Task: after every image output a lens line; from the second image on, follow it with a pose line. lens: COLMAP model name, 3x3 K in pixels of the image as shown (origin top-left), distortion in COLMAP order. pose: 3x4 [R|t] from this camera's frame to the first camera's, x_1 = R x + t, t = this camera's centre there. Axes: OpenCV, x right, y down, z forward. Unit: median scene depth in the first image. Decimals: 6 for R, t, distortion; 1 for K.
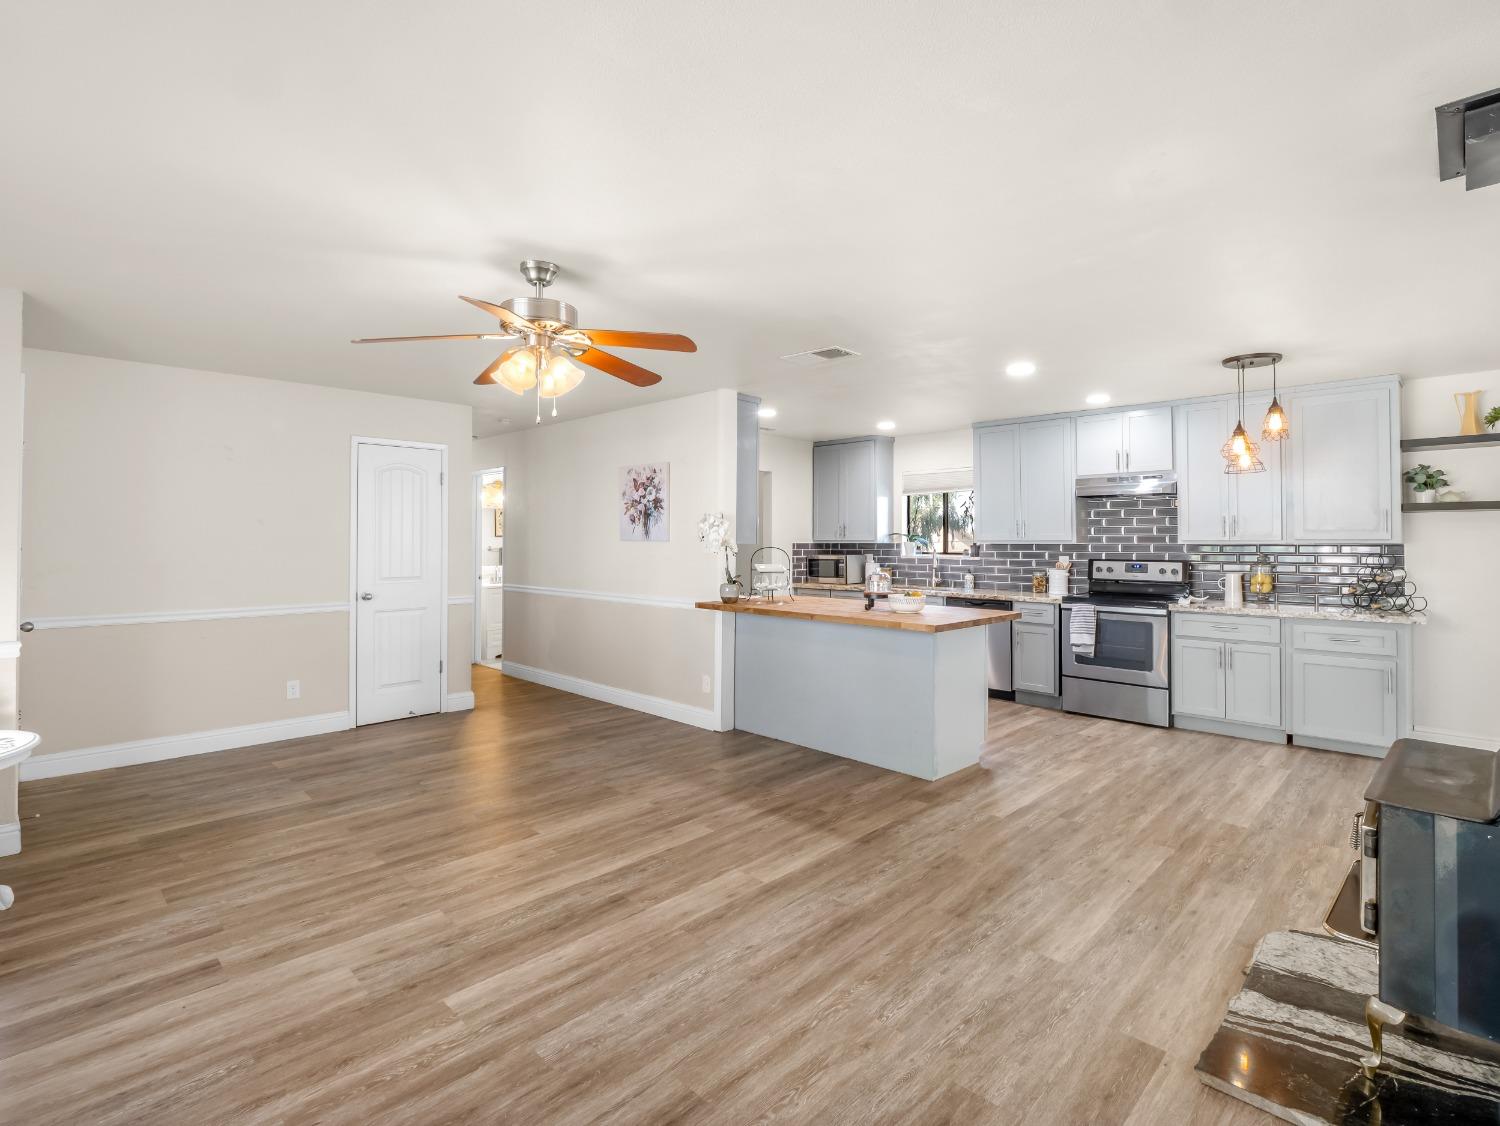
lens RADIAL K [[730.1, 0, 751.2], [0, 730.1, 531.5], [0, 0, 1]] dist [-0.013809, -0.000702]
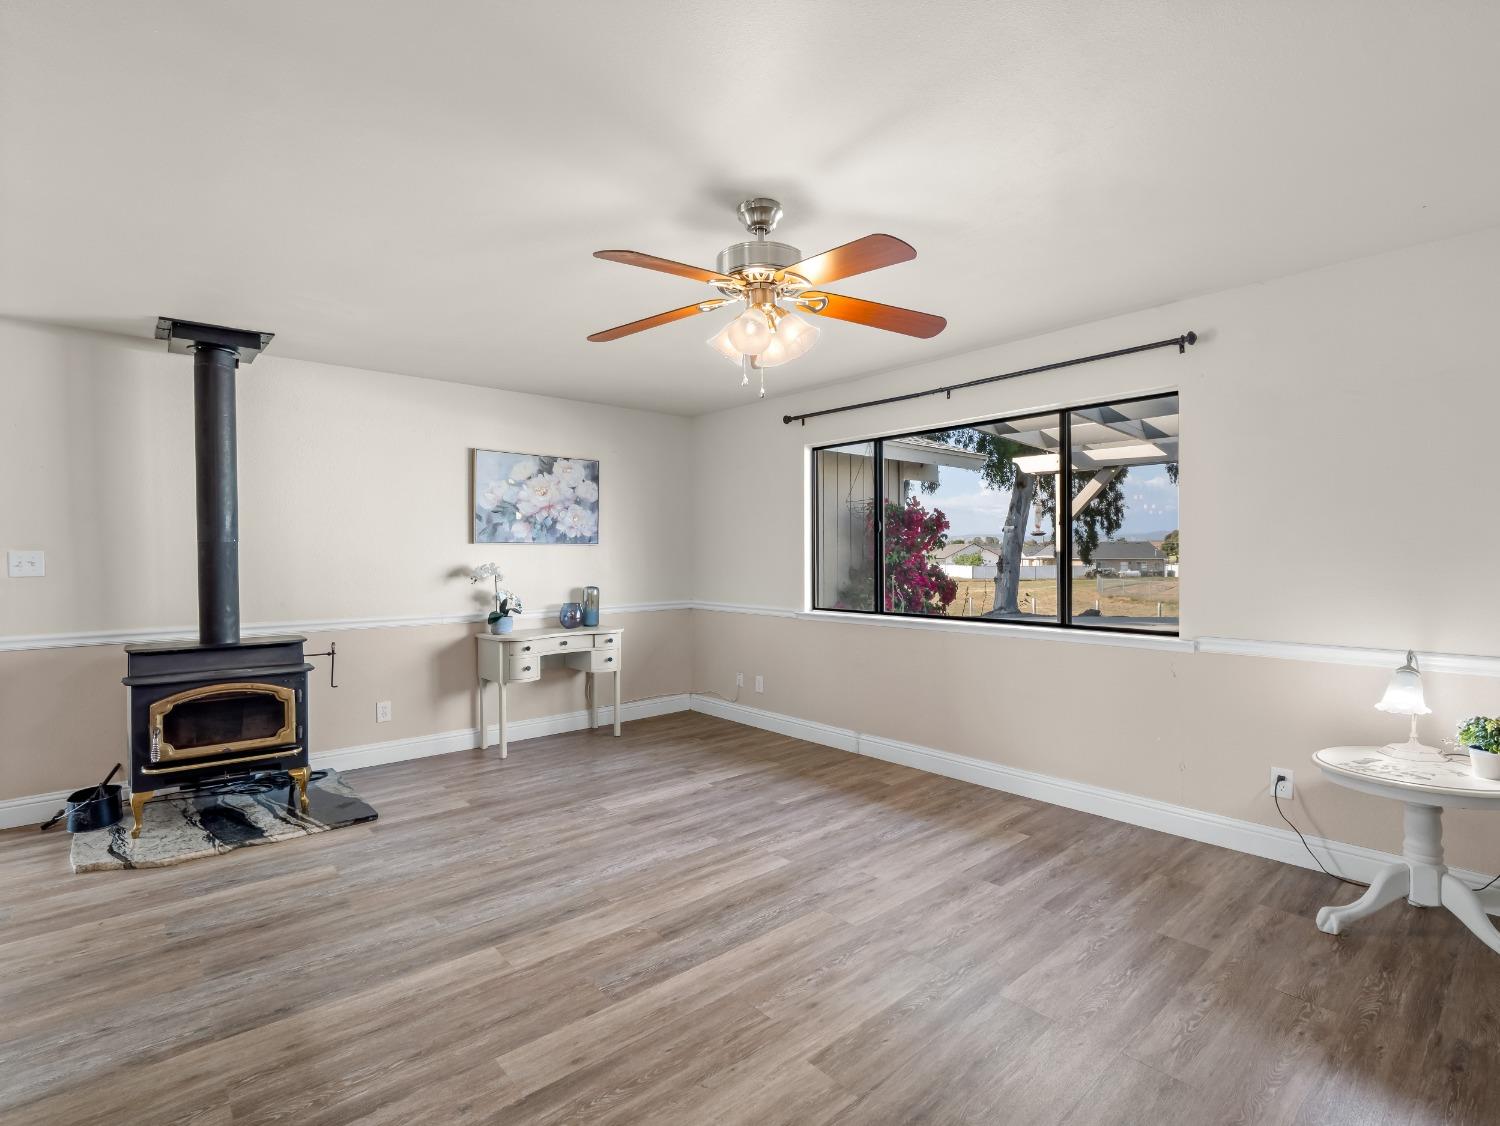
lens RADIAL K [[730.1, 0, 741.0], [0, 730.1, 558.5], [0, 0, 1]] dist [-0.013809, -0.000702]
pose [[-0.996366, 0.003587, 0.085104, -0.321084], [0.003026, 0.999973, -0.006713, 0.041379], [-0.085125, -0.006431, -0.996349, 1.734876]]
